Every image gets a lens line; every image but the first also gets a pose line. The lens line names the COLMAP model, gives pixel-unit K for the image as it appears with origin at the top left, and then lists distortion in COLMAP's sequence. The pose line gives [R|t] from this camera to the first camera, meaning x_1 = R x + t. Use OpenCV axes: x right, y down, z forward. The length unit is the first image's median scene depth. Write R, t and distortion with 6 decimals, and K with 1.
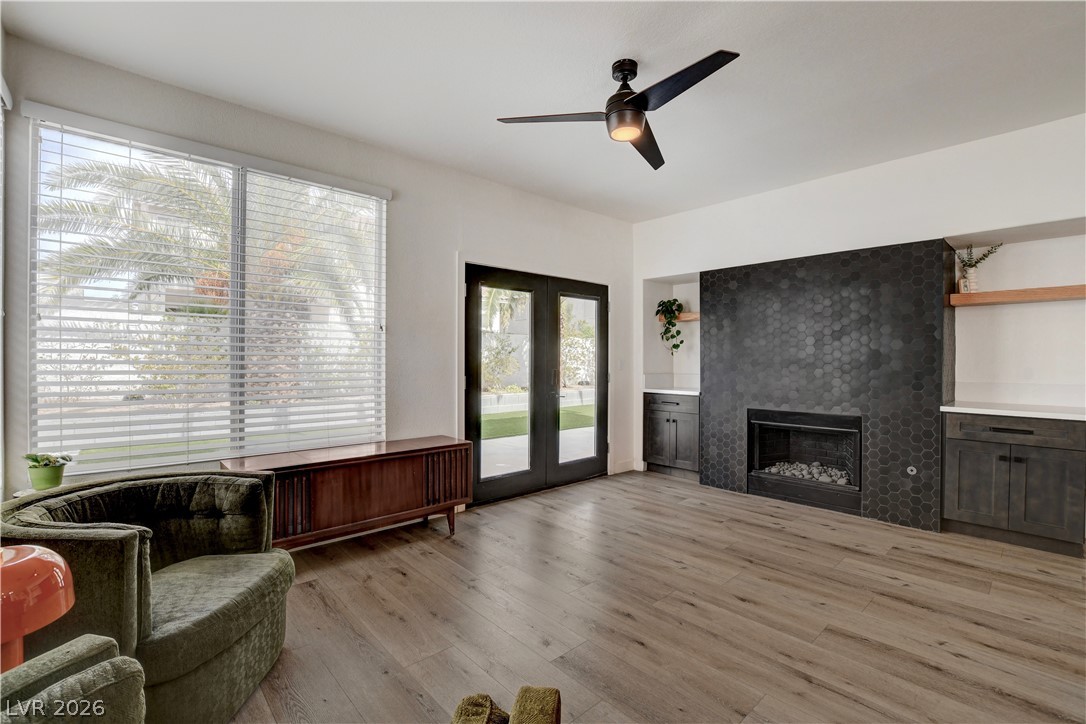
lens RADIAL K [[479.5, 0, 543.0], [0, 479.5, 358.6], [0, 0, 1]] dist [-0.021536, 0.003256]
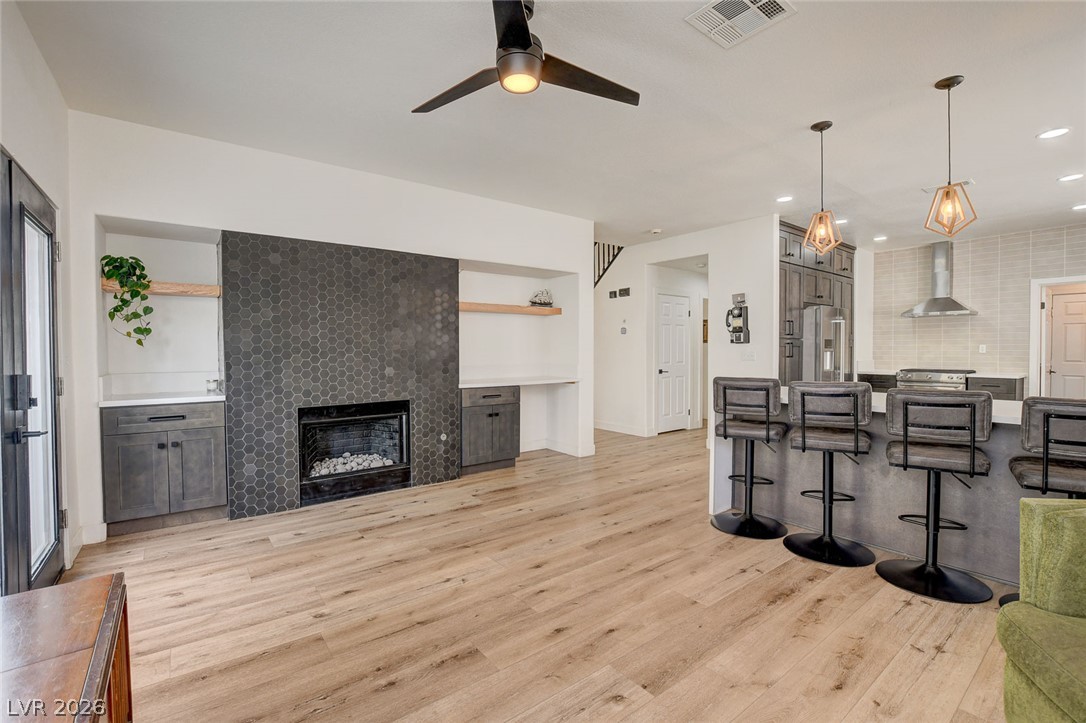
lens RADIAL K [[479.5, 0, 539.7], [0, 479.5, 355.5], [0, 0, 1]] dist [-0.021536, 0.003256]
pose [[0.091893, -0.013297, 0.995680, -0.435080], [0.003322, 0.999909, 0.013047, 0.001503], [-0.995763, 0.002109, 0.091929, 0.572949]]
